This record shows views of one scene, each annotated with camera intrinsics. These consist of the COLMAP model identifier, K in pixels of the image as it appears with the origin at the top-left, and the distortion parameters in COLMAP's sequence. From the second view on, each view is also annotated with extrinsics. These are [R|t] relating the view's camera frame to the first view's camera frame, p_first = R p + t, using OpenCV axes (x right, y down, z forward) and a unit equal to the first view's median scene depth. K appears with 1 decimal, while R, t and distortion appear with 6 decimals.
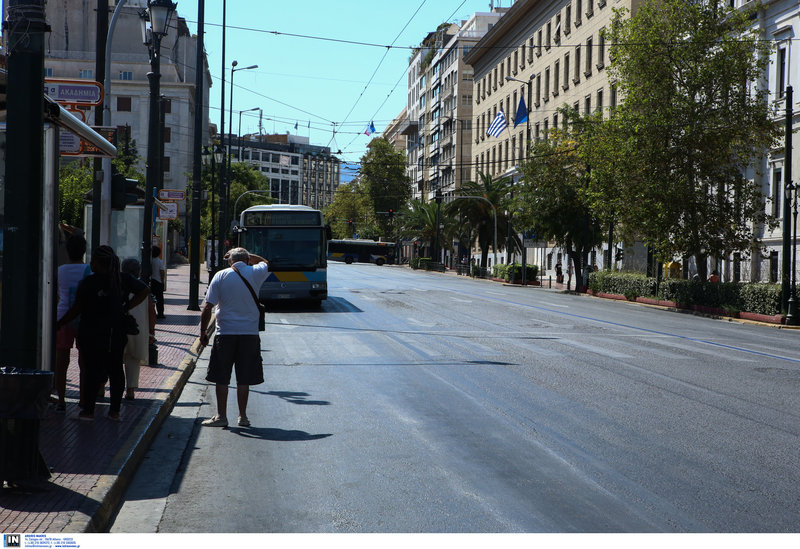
lens RADIAL K [[1671.2, 0, 400.0], [0, 1671.2, 274.5], [0, 0, 1]] dist [0.023588, 0.085006]
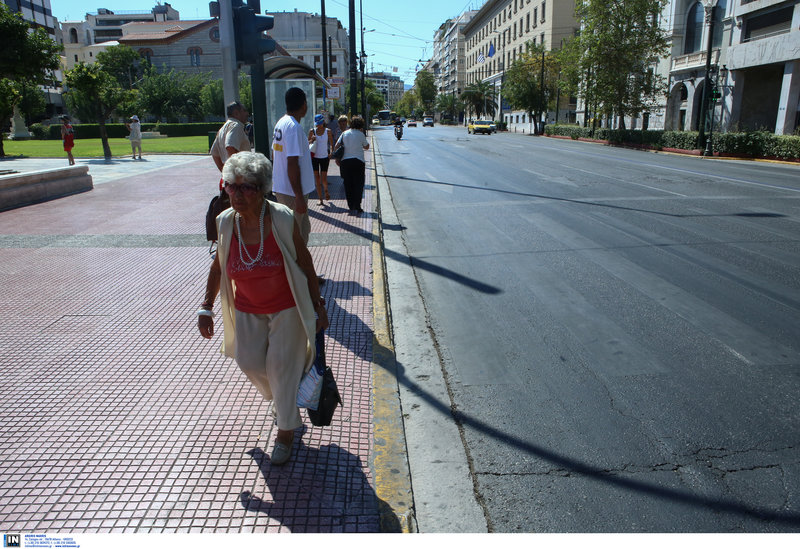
lens RADIAL K [[568.7, 0, 400.0], [0, 568.7, 274.5], [0, 0, 1]] dist [-0.068768, -0.000282]
pose [[0.999325, -0.006803, -0.036094, -0.024727], [0.015623, 0.968097, 0.250087, 0.000628], [0.033241, -0.250482, 0.967550, 0.207459]]
